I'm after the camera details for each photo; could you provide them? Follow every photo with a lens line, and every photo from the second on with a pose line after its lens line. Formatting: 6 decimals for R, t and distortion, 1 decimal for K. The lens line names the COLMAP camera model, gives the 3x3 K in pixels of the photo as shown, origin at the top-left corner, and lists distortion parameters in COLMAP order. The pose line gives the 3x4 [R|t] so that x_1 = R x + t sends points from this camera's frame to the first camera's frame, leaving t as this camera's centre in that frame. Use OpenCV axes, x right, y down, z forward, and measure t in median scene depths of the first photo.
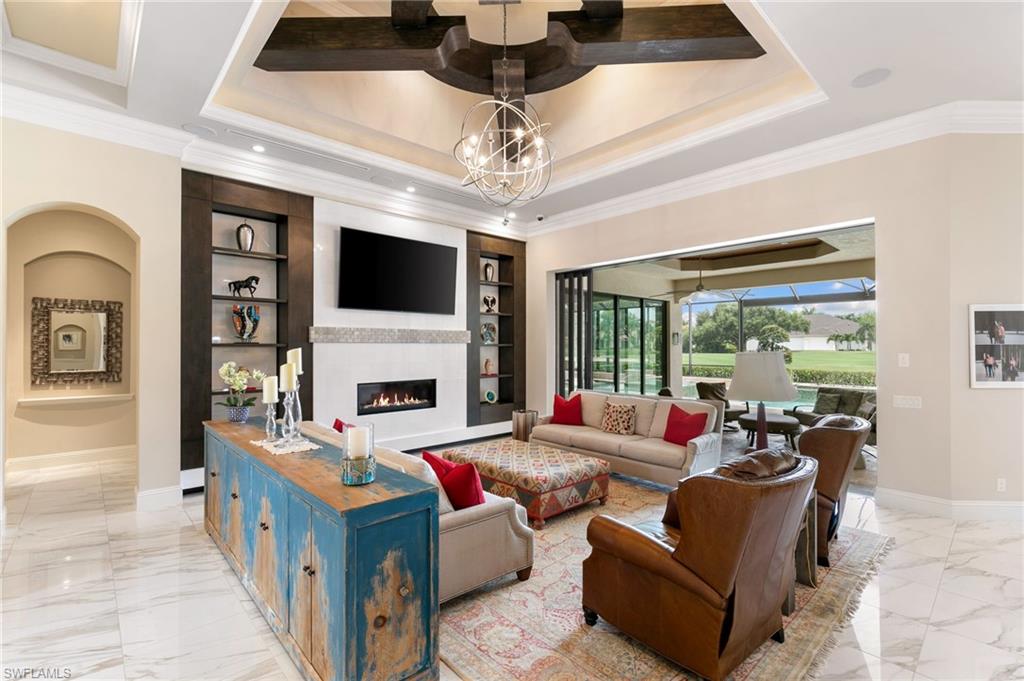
lens RADIAL K [[459.2, 0, 512.0], [0, 459.2, 340.5], [0, 0, 1]] dist [0.008019, -0.000671]
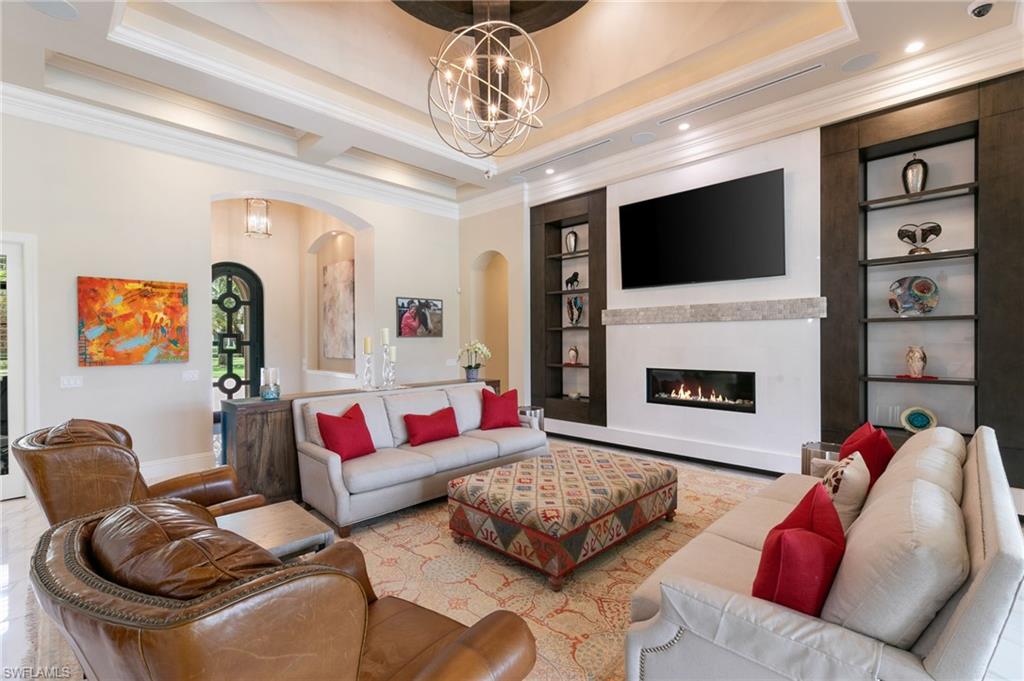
lens RADIAL K [[463.8, 0, 512.0], [0, 463.8, 340.5], [0, 0, 1]] dist [0.003384, 0.000477]
pose [[0.047995, 0.000891, -0.998847, 0.575523], [0.017964, 0.999837, 0.001755, 0.031686], [0.998686, -0.018027, 0.047971, 0.683310]]
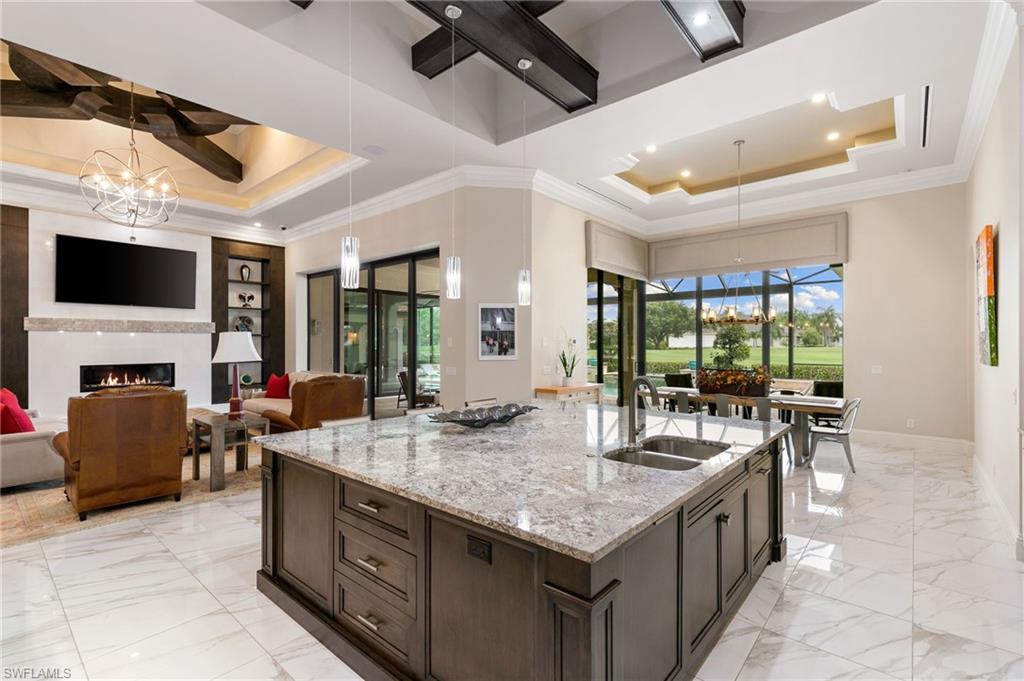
lens RADIAL K [[463.8, 0, 512.0], [0, 463.8, 340.5], [0, 0, 1]] dist [0.003384, 0.000477]
pose [[0.993598, -0.000507, 0.112975, 0.635879], [-0.000045, 0.999988, 0.004885, 0.022621], [-0.112976, -0.004859, 0.993586, -0.323355]]
